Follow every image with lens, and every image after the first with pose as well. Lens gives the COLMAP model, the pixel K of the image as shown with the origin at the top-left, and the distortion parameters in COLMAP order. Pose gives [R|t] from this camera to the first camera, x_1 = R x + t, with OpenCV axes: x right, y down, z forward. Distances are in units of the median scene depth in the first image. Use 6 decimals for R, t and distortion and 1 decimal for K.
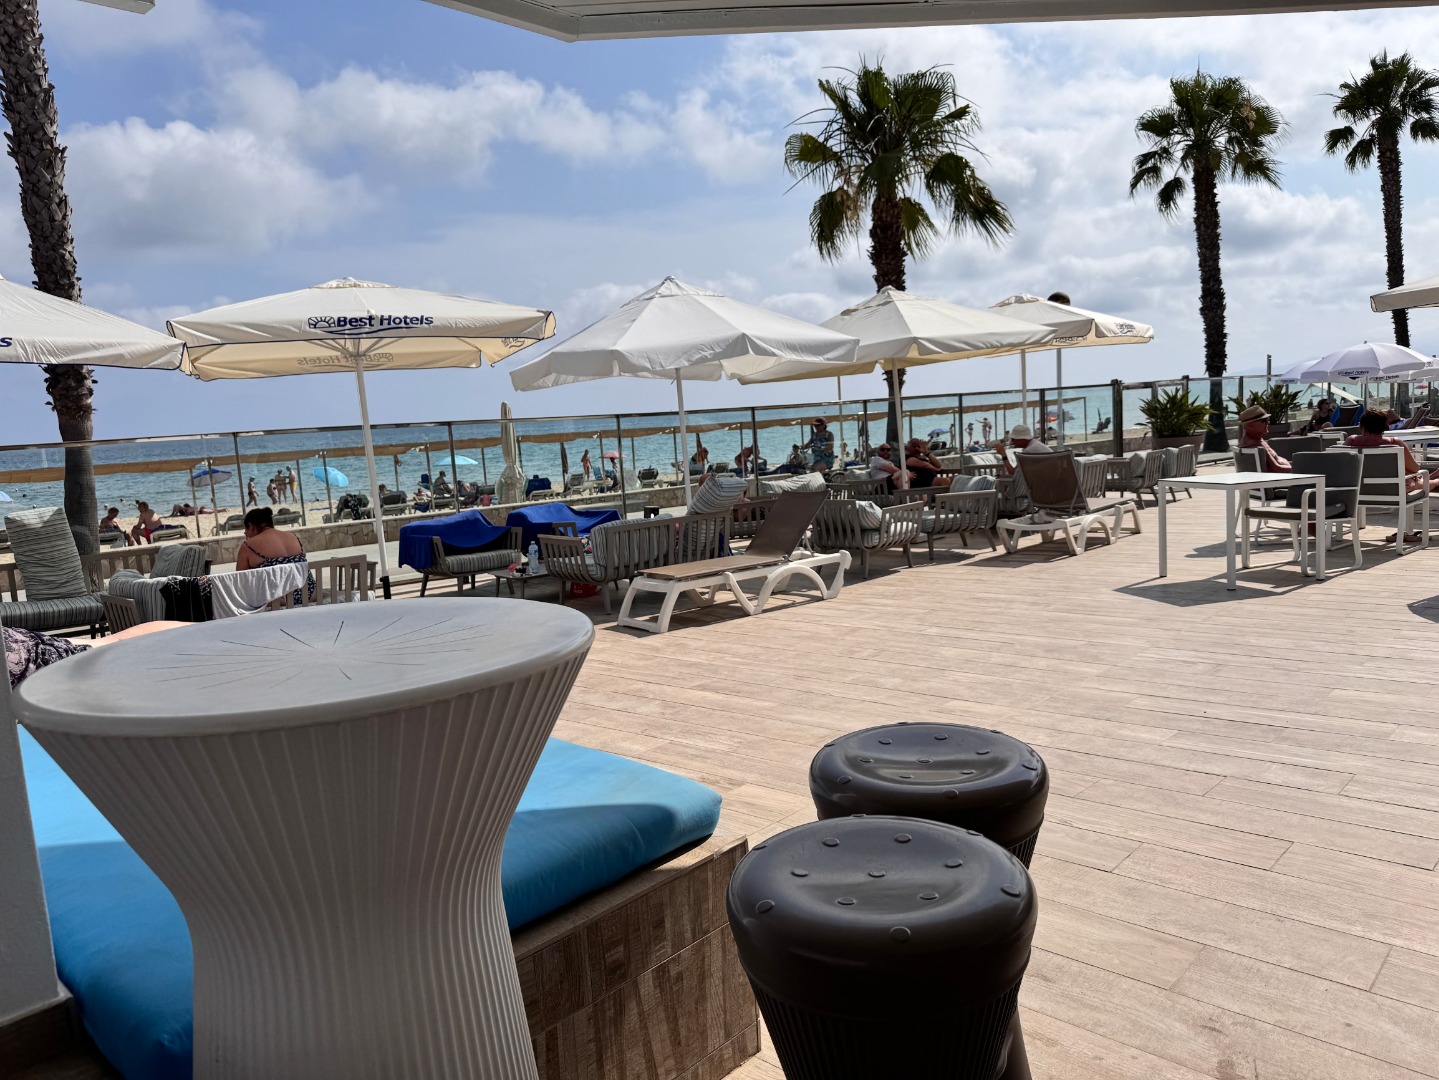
lens RADIAL K [[979.1, 0, 719.5], [0, 979.1, 540.0], [0, 0, 1]] dist [0.038114, -0.055929]
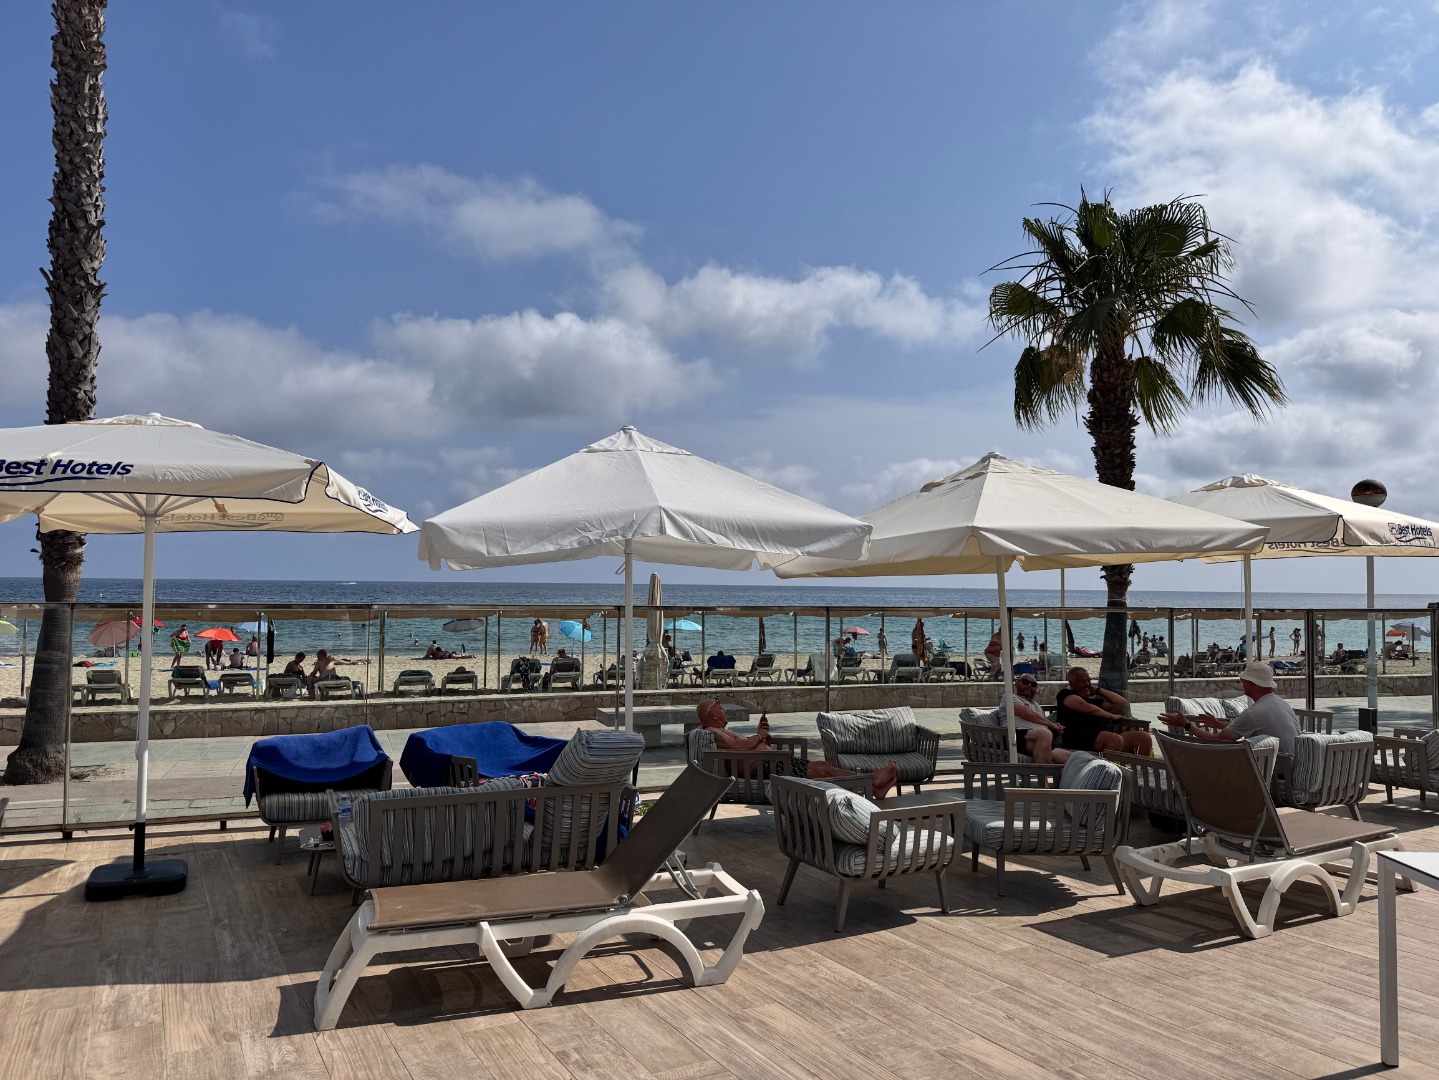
lens RADIAL K [[995.7, 0, 711.7], [0, 995.7, 537.6], [0, 0, 1]] dist [0.106446, -0.169567]
pose [[0.955965, 0.054591, -0.288357, 0.186099], [-0.103739, 0.981972, -0.158014, -0.068472], [0.274533, 0.180970, 0.944395, 0.289860]]
